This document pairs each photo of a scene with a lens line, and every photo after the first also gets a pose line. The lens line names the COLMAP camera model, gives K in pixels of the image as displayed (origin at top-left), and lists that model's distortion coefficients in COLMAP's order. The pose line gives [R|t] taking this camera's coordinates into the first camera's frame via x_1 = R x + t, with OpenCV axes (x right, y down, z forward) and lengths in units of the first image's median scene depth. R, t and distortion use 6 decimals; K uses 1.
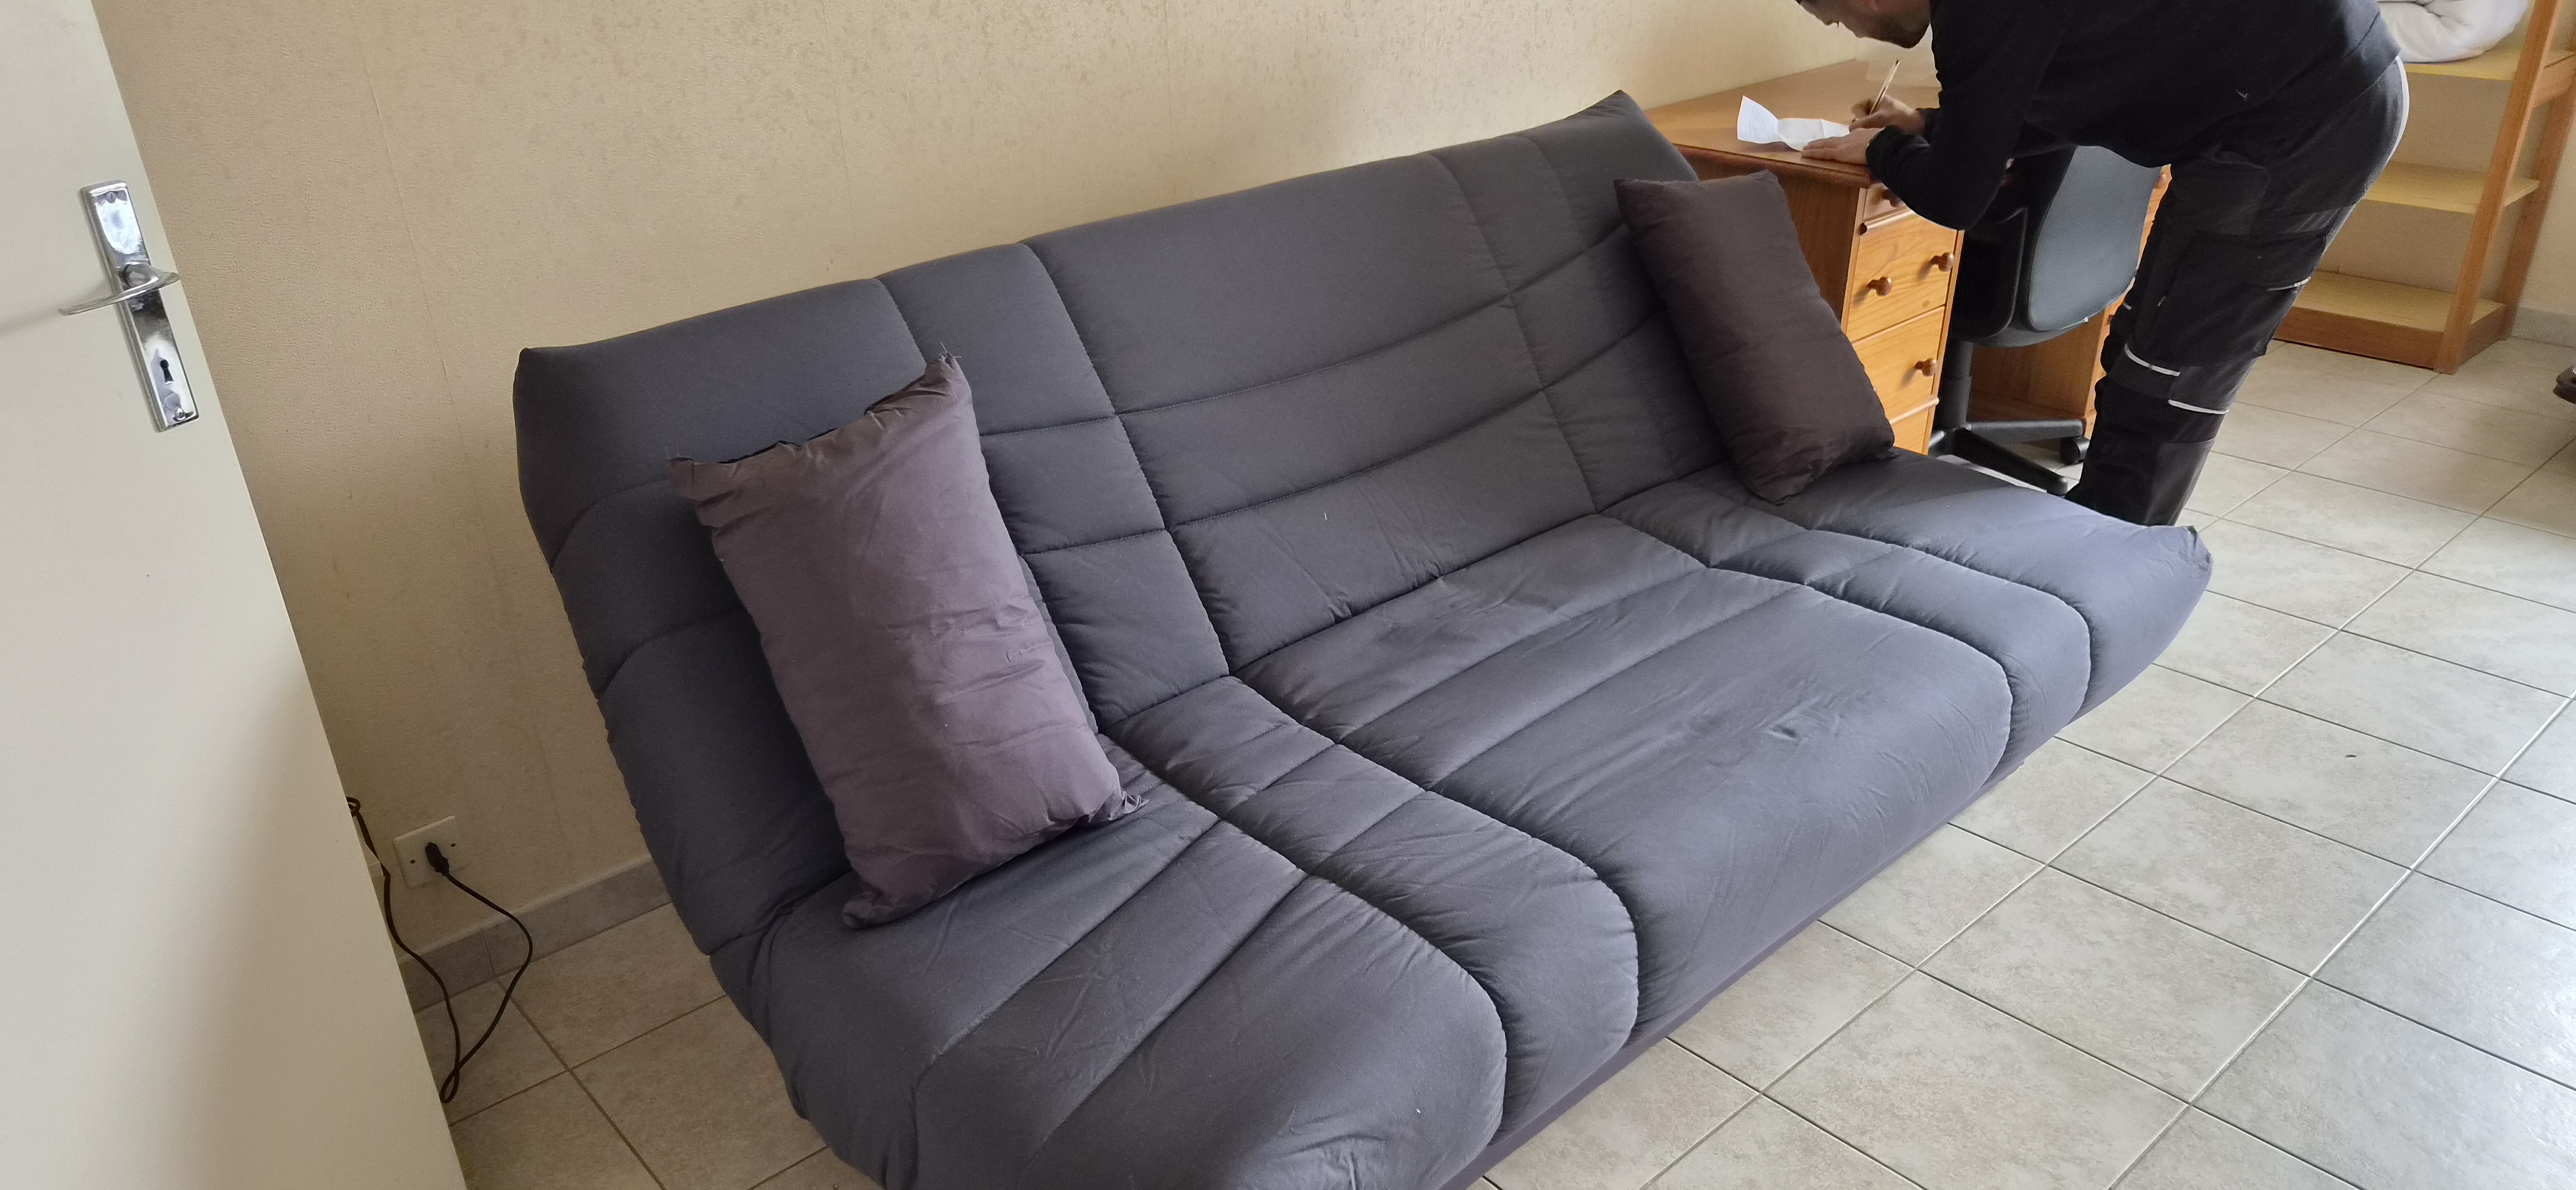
lens RADIAL K [[1771.5, 0, 1288.0], [0, 1771.5, 595.0], [0, 0, 1]] dist [0.096425, 0.000928]
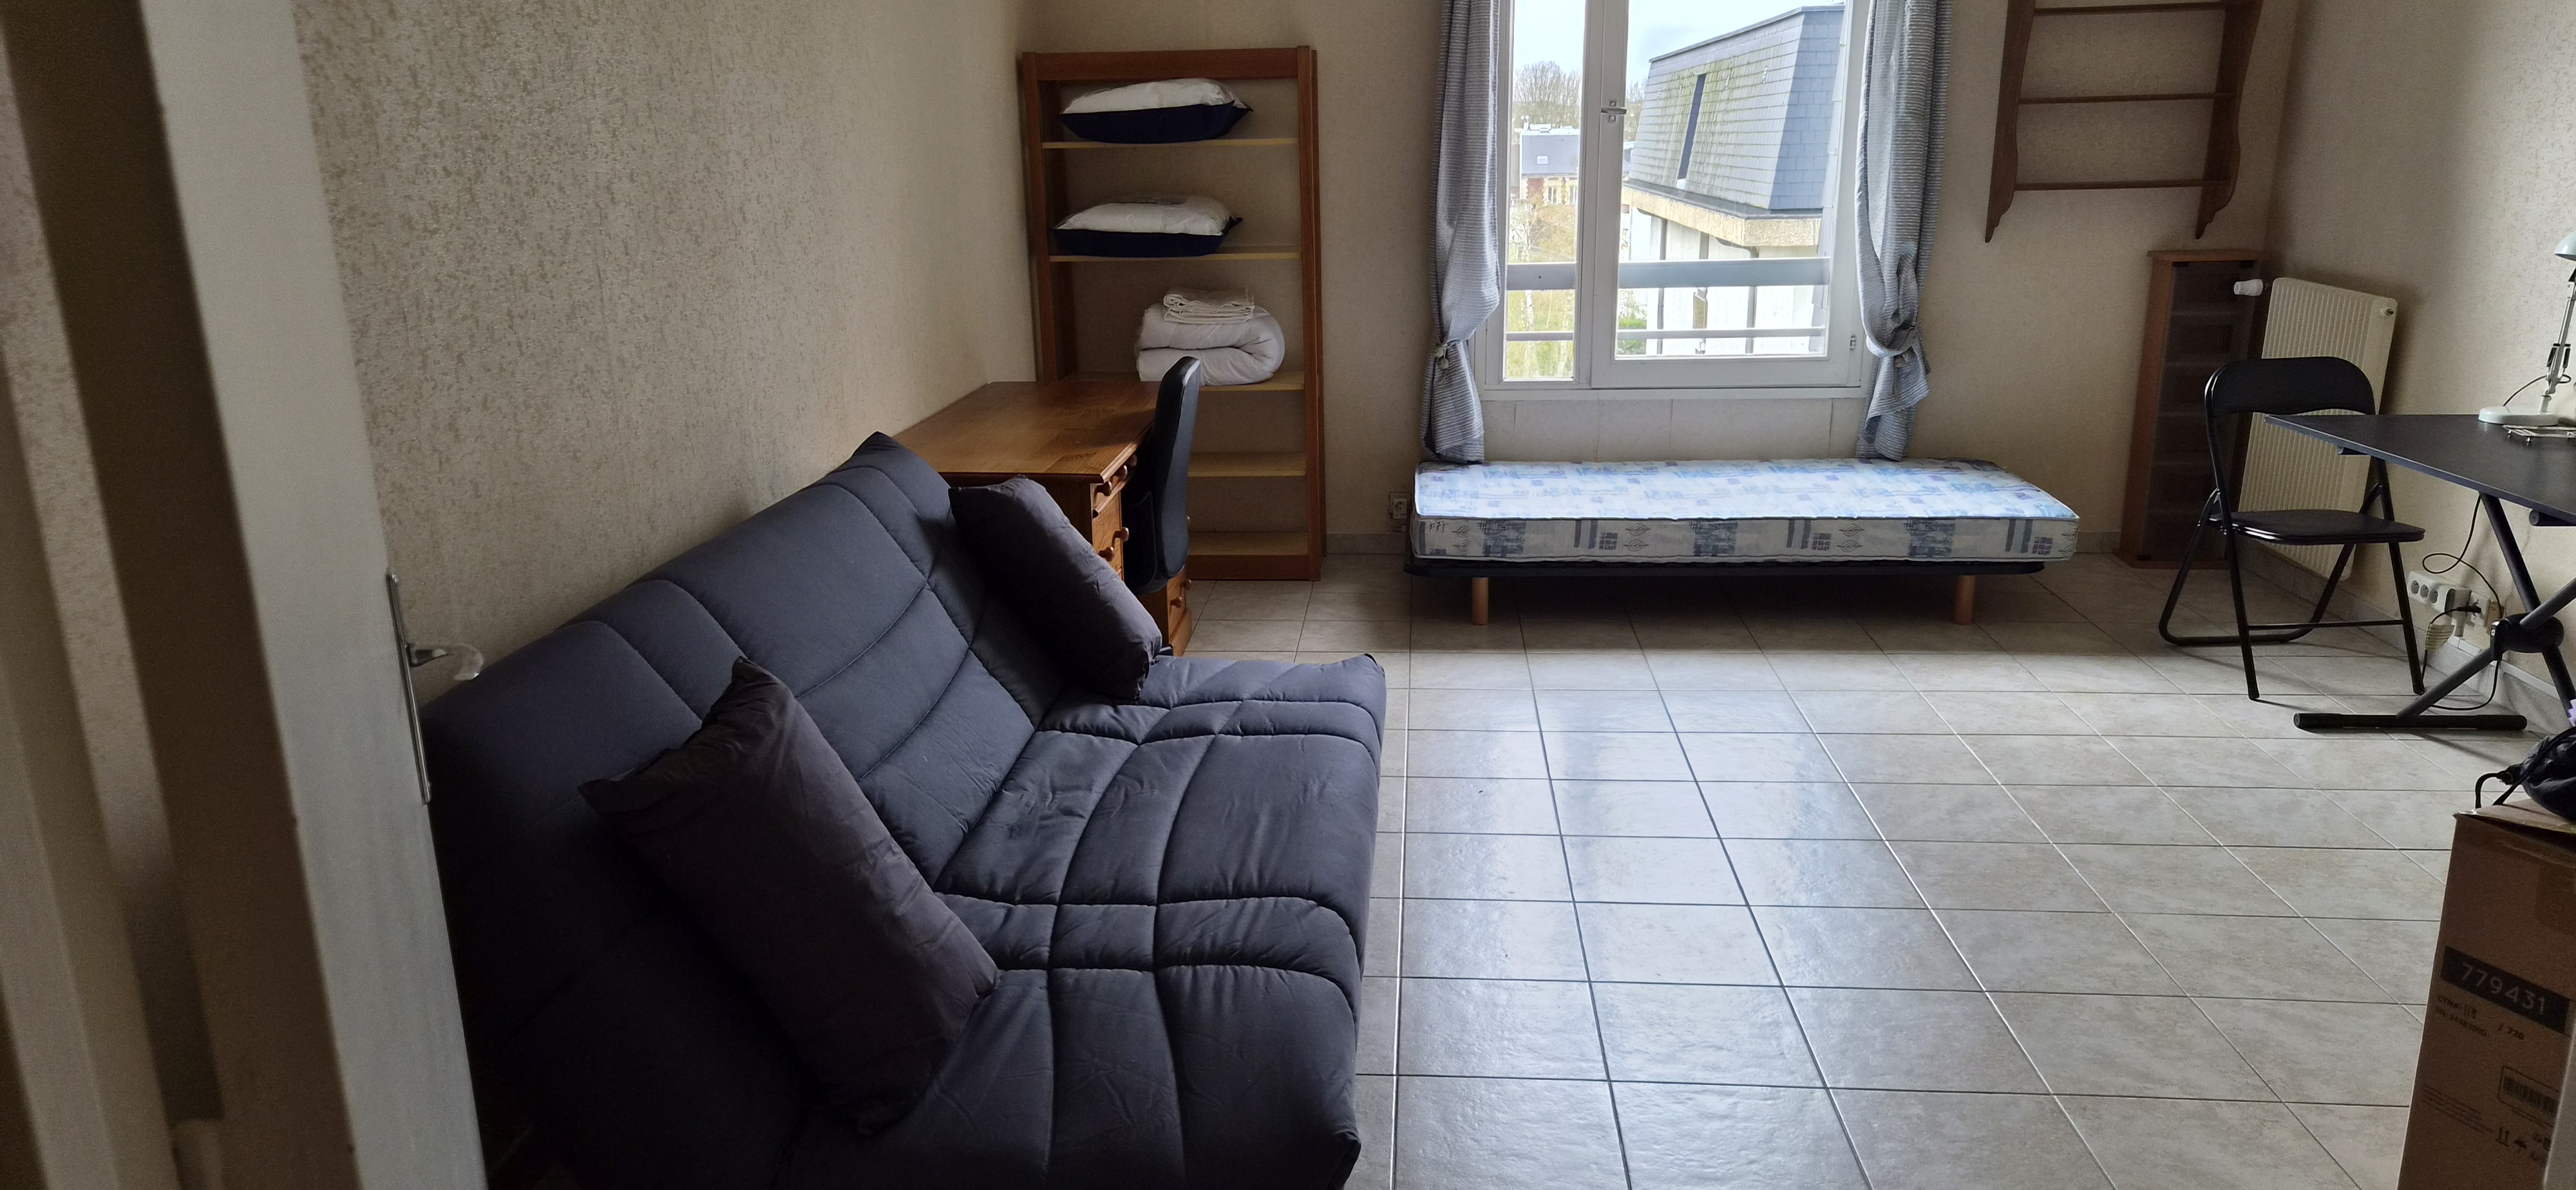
lens RADIAL K [[1771.5, 0, 1288.0], [0, 1771.5, 595.0], [0, 0, 1]] dist [0.096425, 0.000928]
pose [[0.717796, -0.171606, 0.674775, -0.622108], [0.313060, 0.945205, -0.092638, 0.039967], [-0.621903, 0.277740, 0.732187, -0.079660]]
